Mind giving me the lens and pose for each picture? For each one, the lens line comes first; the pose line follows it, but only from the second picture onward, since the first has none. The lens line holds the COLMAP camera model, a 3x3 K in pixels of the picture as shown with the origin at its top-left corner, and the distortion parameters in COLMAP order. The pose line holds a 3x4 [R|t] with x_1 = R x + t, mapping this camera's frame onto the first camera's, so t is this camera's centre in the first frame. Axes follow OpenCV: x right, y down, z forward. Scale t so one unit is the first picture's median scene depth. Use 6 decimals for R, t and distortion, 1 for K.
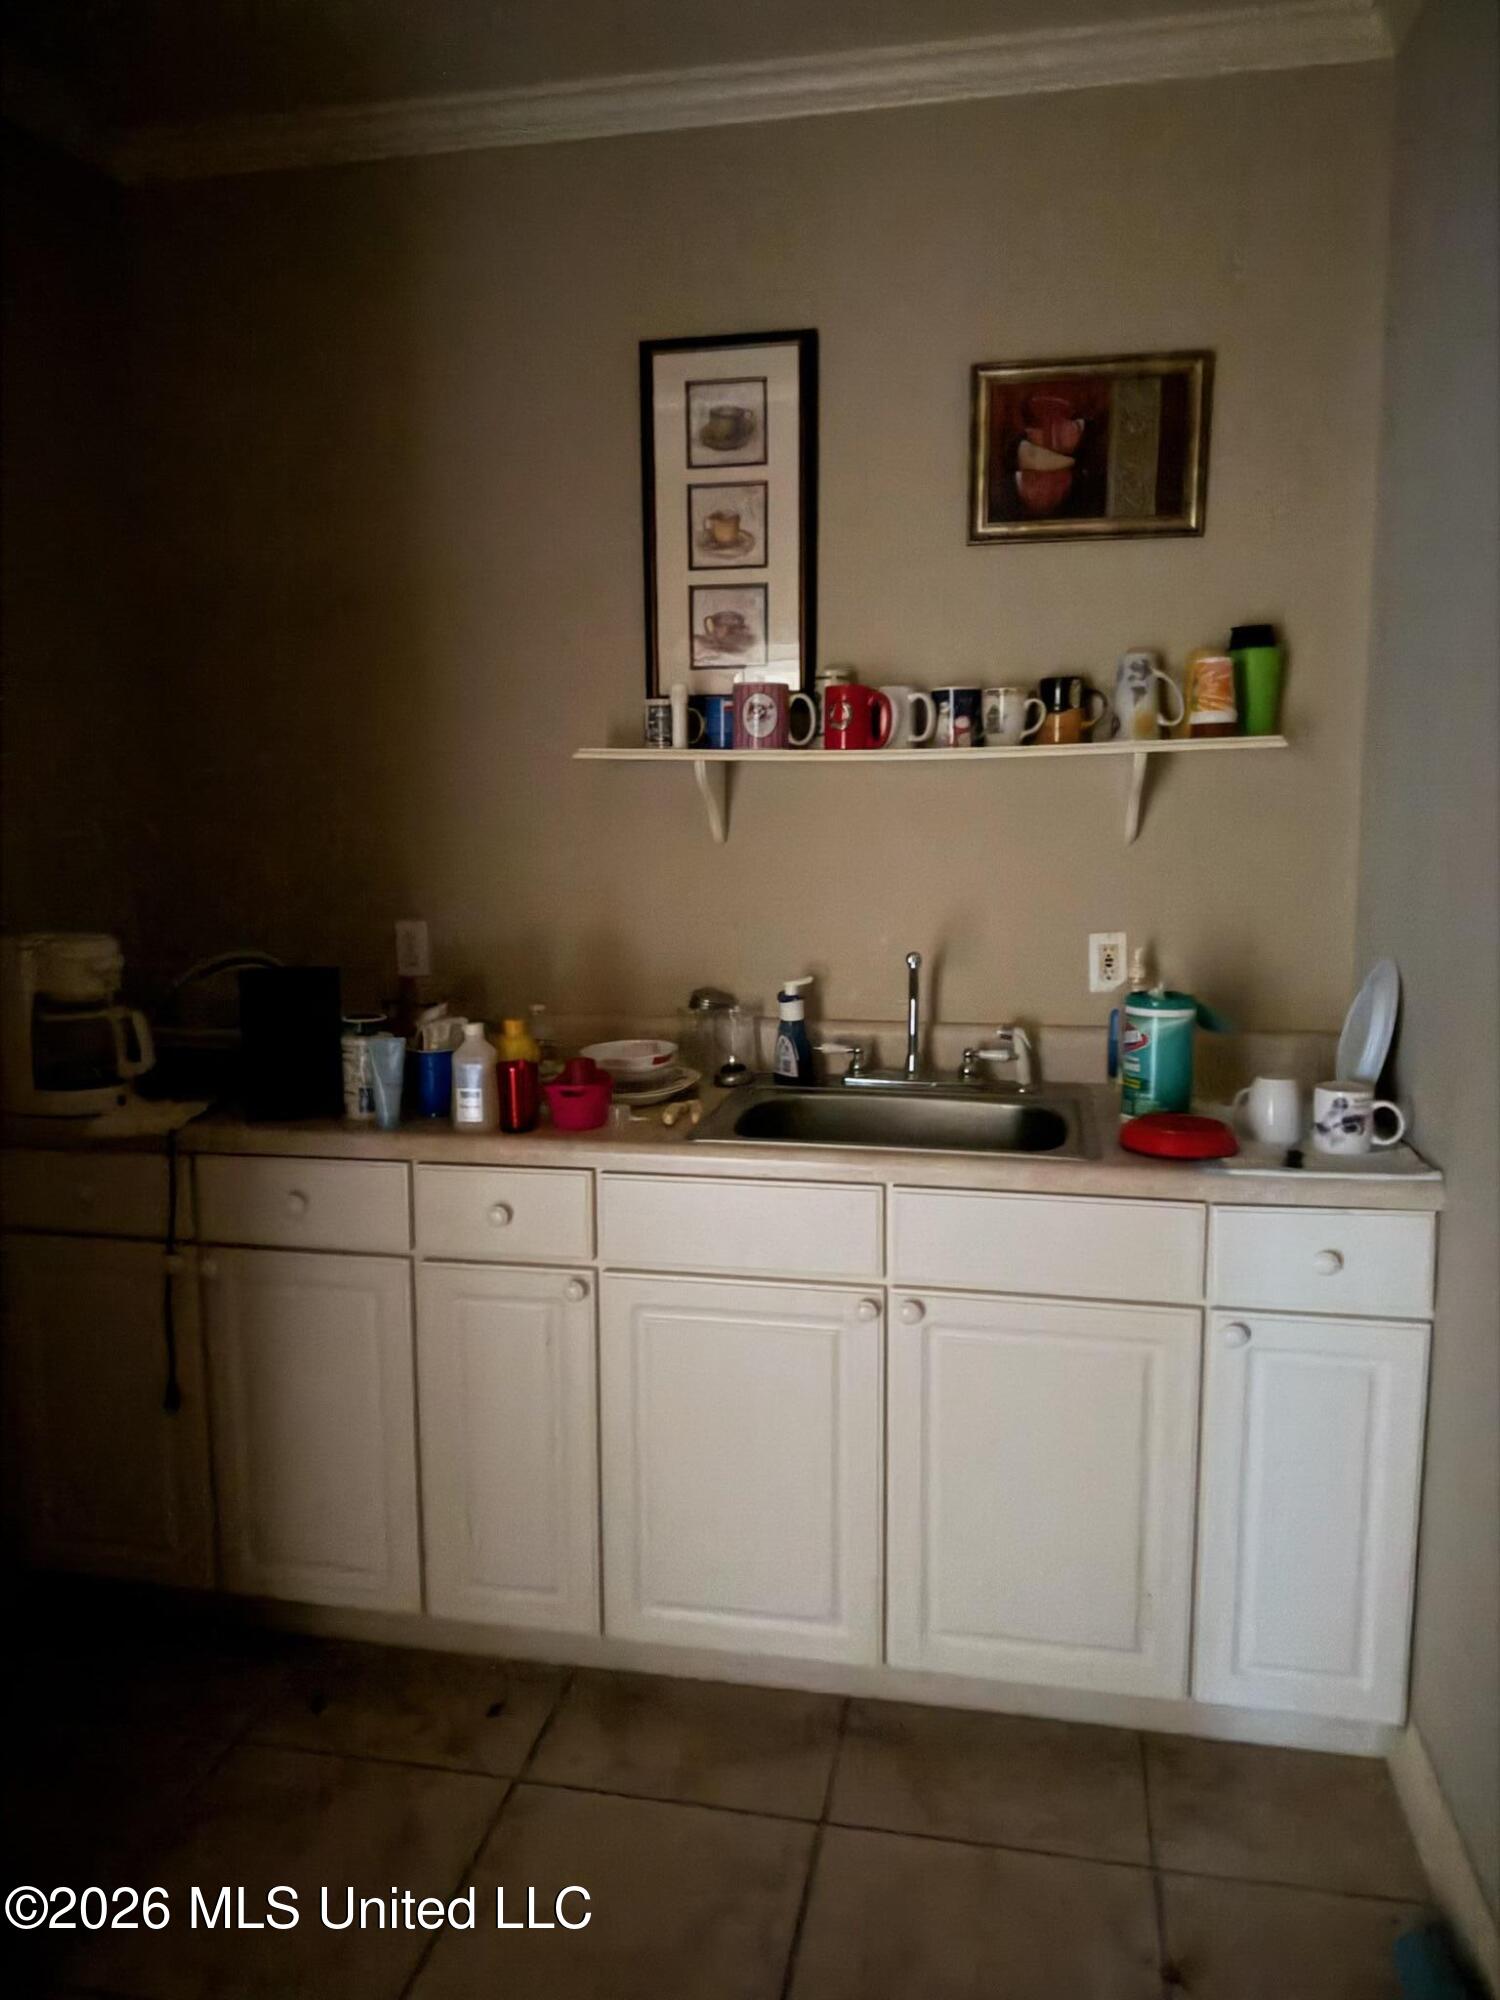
lens RADIAL K [[1408.4, 0, 732.9], [0, 1408.4, 1002.8], [0, 0, 1]] dist [0.047830, -0.062818]
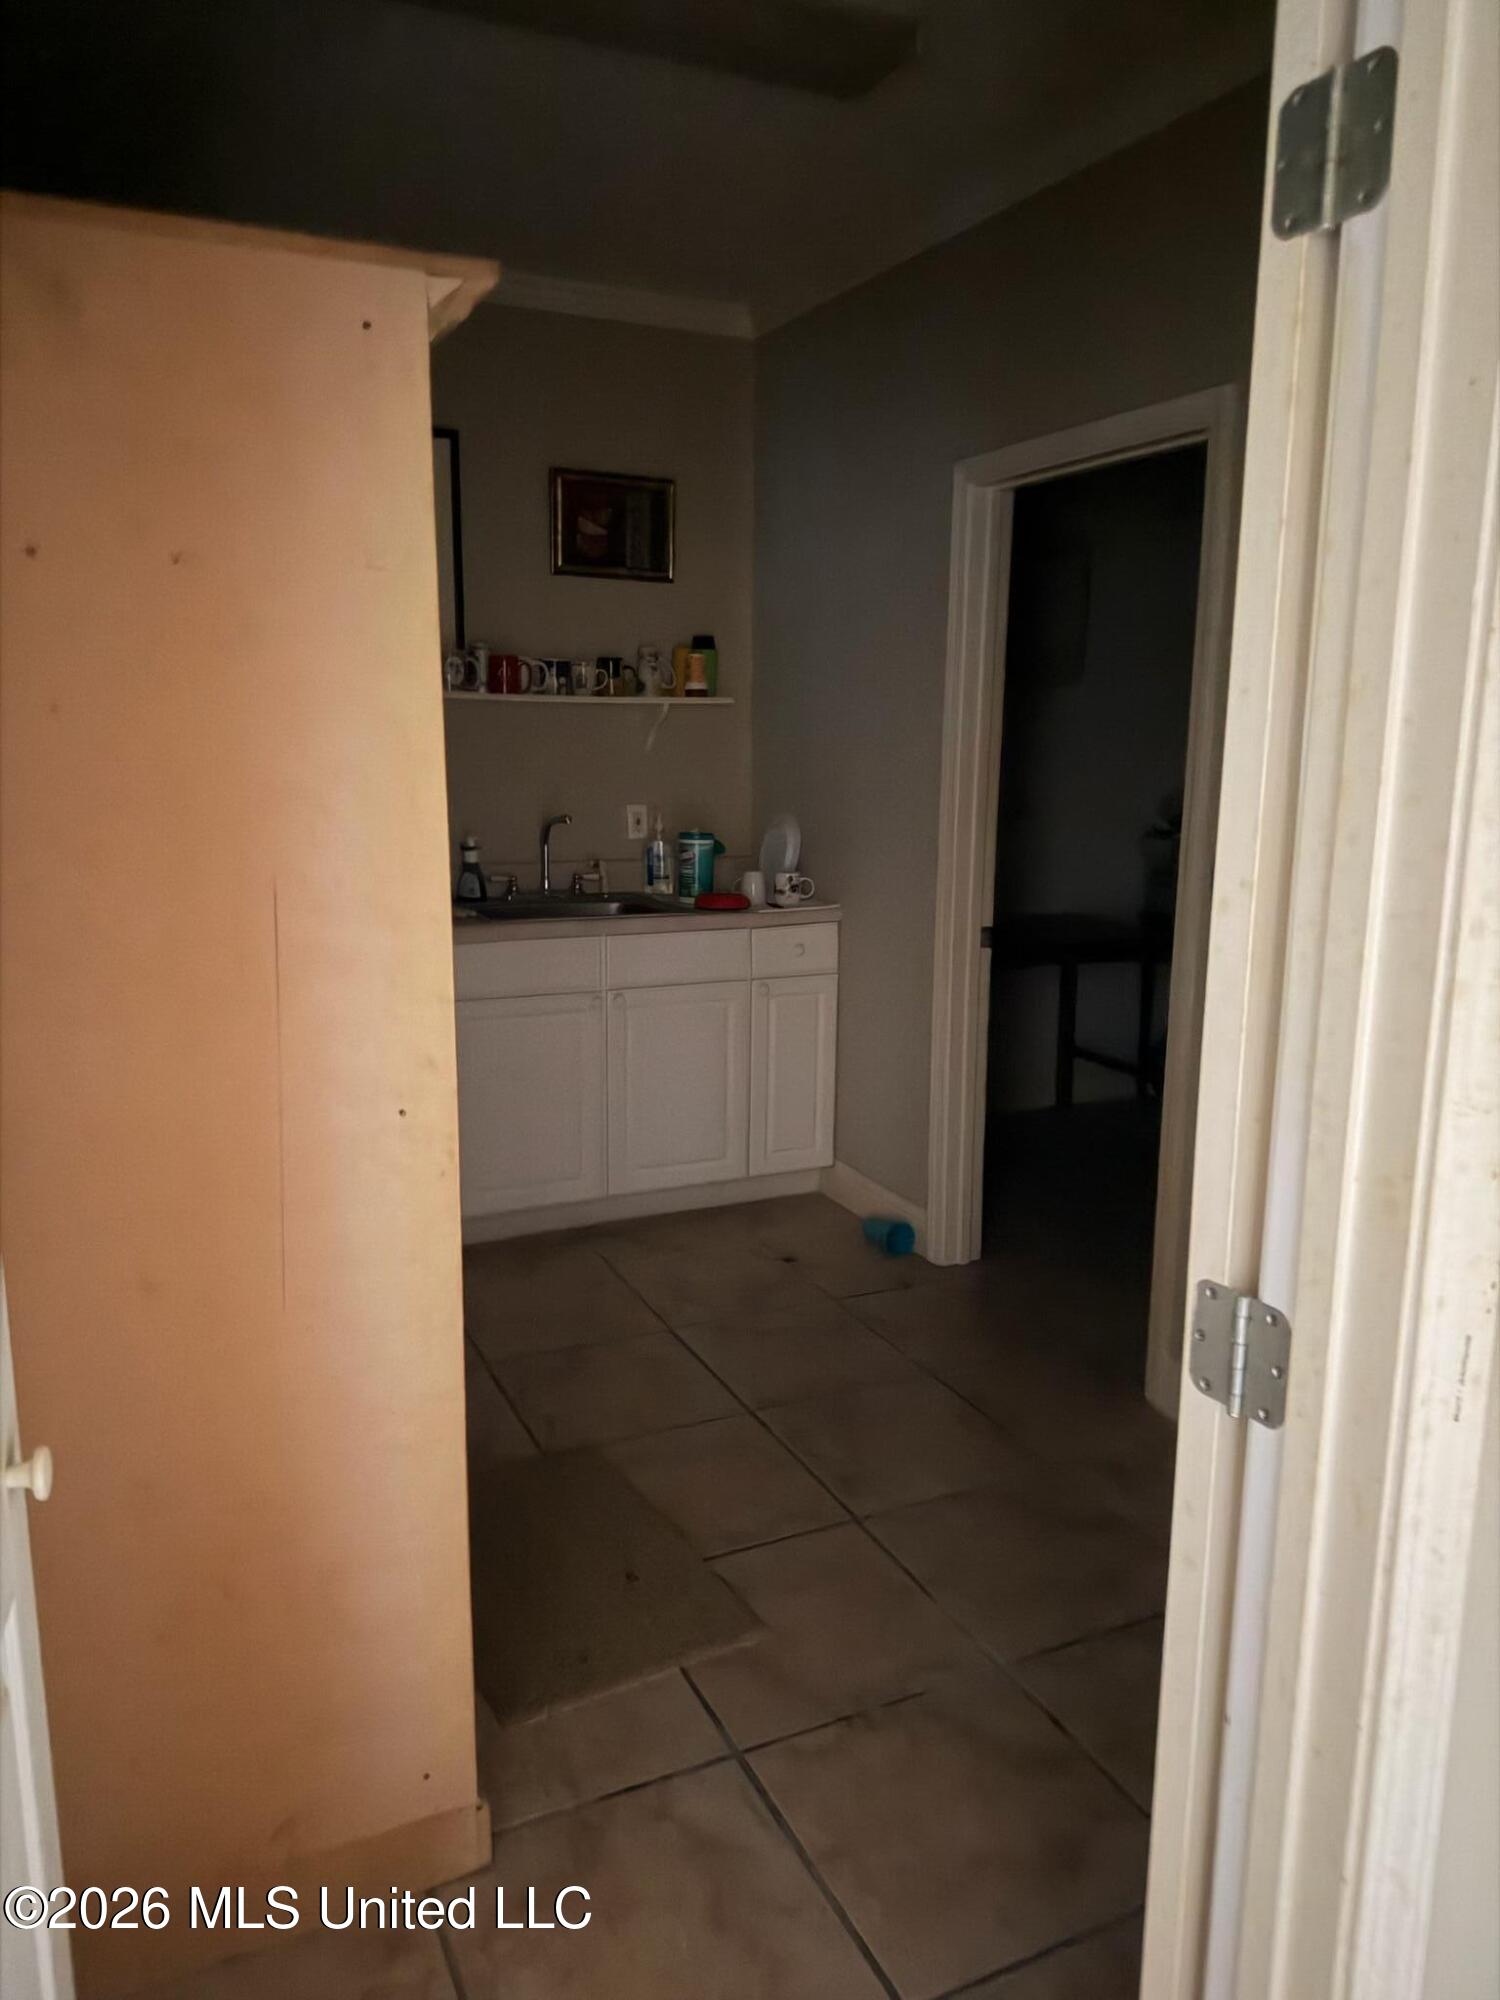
lens RADIAL K [[1425.1, 0, 750.0], [0, 1425.1, 1000.0], [0, 0, 1]] dist [0.152689, -0.168949]
pose [[0.777934, -0.096198, 0.620939, -0.786997], [0.072699, 0.995354, 0.063125, 0.093819], [-0.624126, -0.003965, 0.781313, -0.508170]]
